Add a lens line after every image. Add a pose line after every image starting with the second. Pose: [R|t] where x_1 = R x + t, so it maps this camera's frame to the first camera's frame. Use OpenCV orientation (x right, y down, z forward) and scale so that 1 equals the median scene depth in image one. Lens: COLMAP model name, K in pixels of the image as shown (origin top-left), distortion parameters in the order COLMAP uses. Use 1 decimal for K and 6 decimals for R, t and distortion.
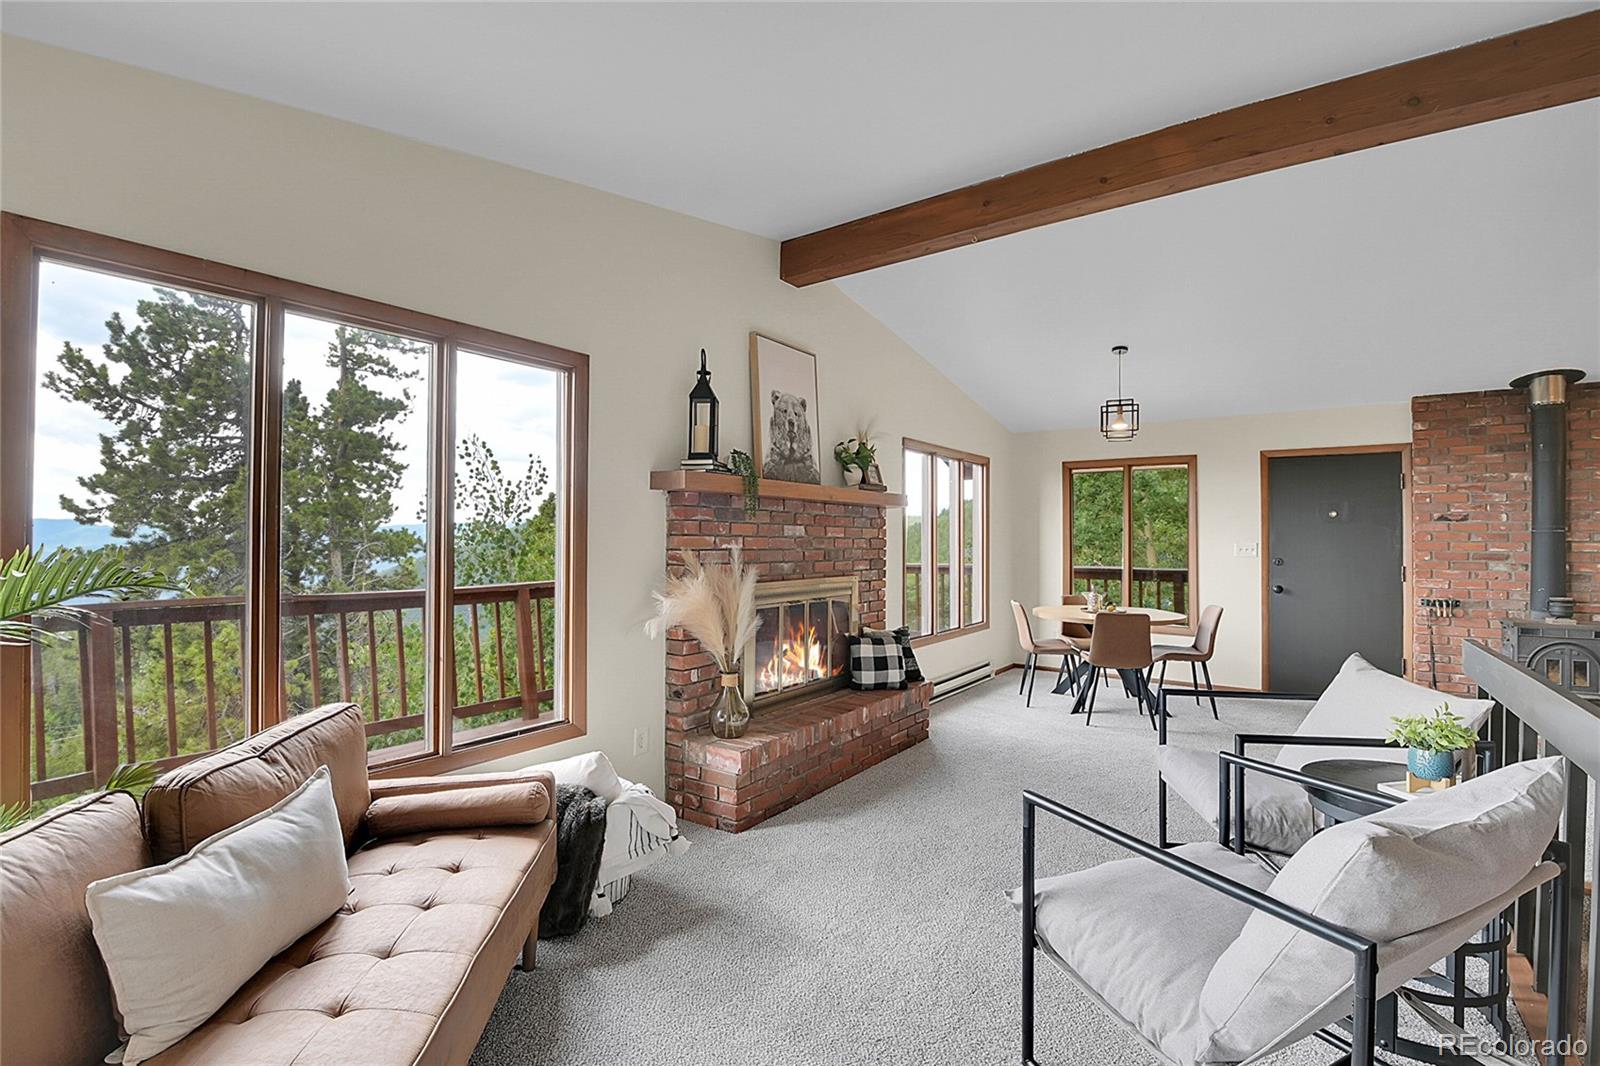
lens RADIAL K [[741.6, 0, 799.8], [0, 741.6, 530.1], [0, 0, 1]] dist [0.016461, -0.029979]
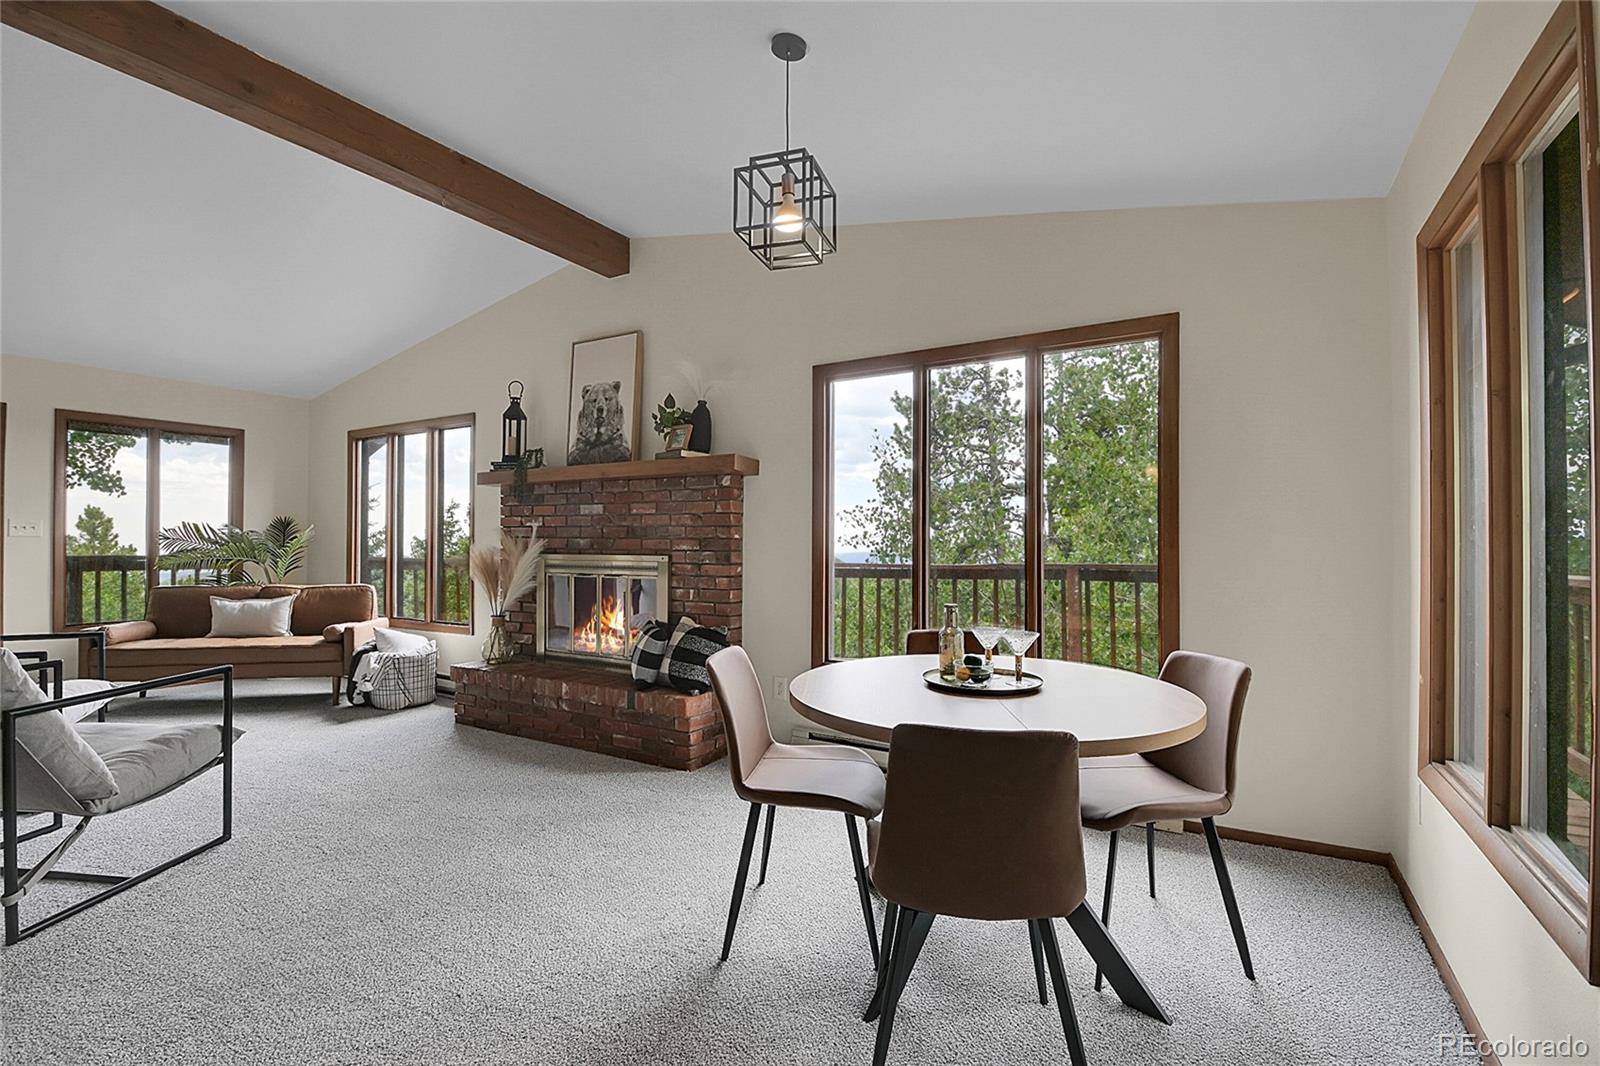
lens RADIAL K [[721.7, 0, 802.5], [0, 721.7, 541.6], [0, 0, 1]] dist [-0.000466, -0.015060]
pose [[0.097792, -0.013714, -0.995112, 1.059105], [0.003533, 0.999904, -0.013433, 0.062510], [0.995201, -0.002202, 0.097831, 1.192733]]
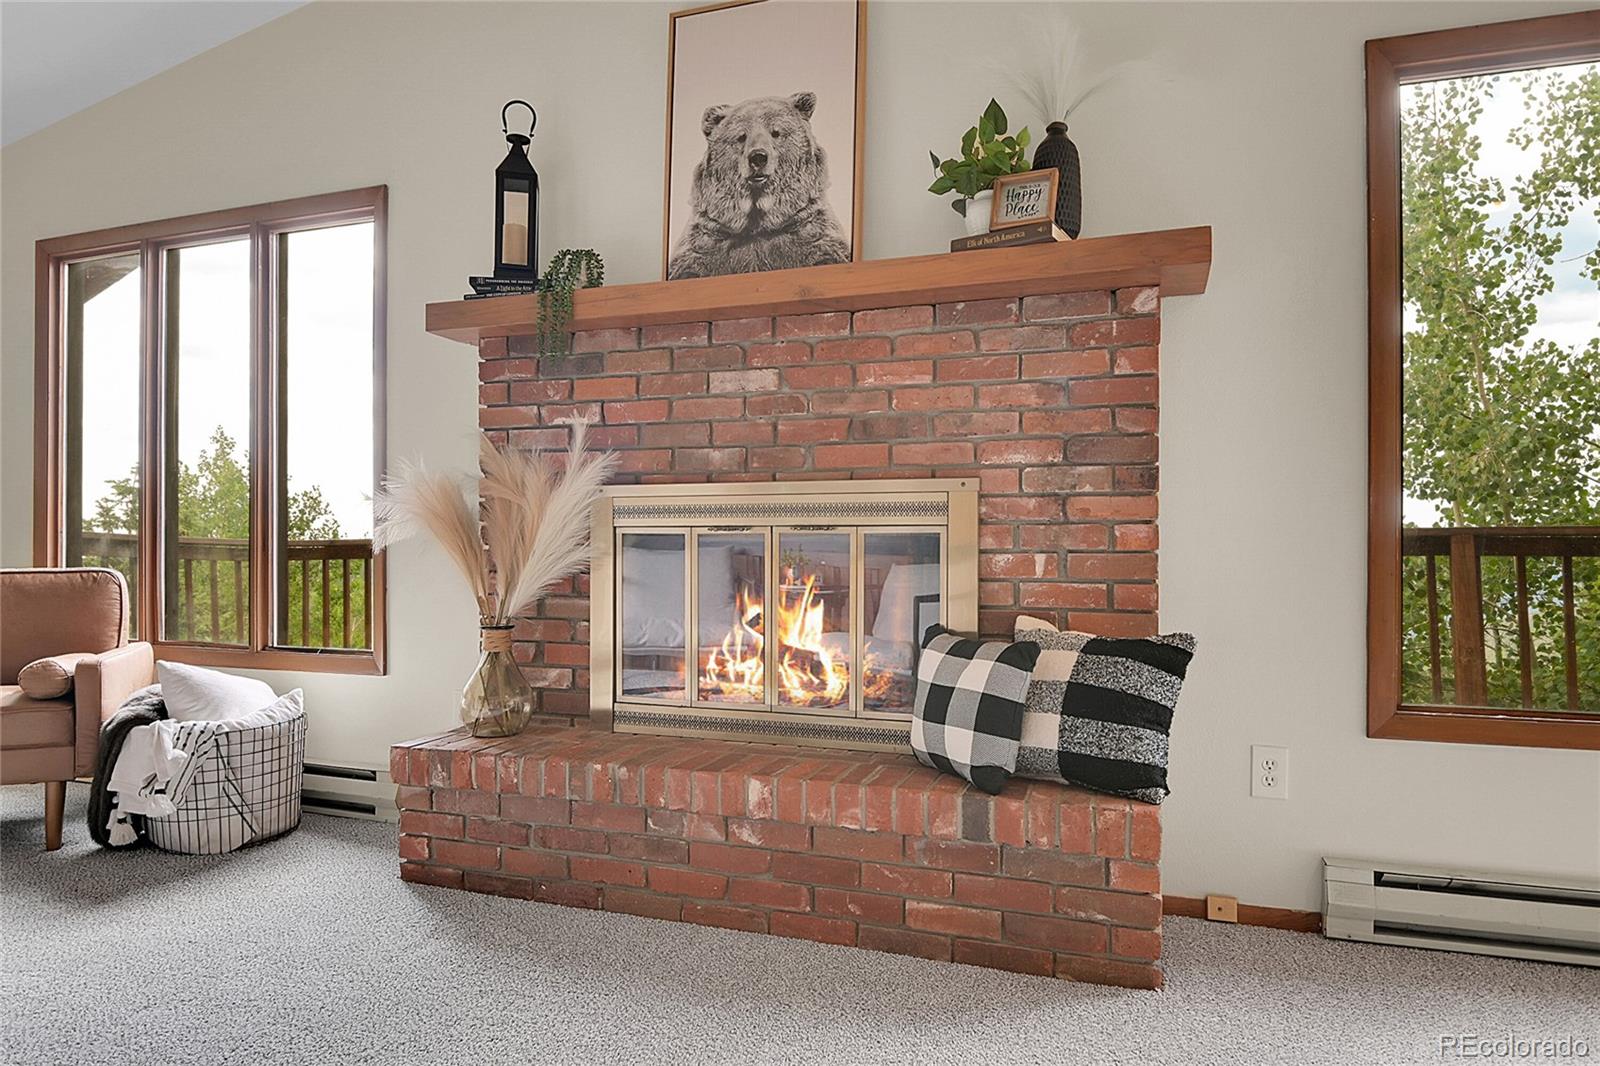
lens RADIAL K [[959.1, 0, 800.4], [0, 959.1, 554.3], [0, 0, 1]] dist [0.034675, -0.050895]
pose [[0.290238, -0.003567, -0.956948, 0.591307], [0.005010, 0.999985, -0.002208, 0.112999], [0.956941, -0.004154, 0.290251, 0.847368]]
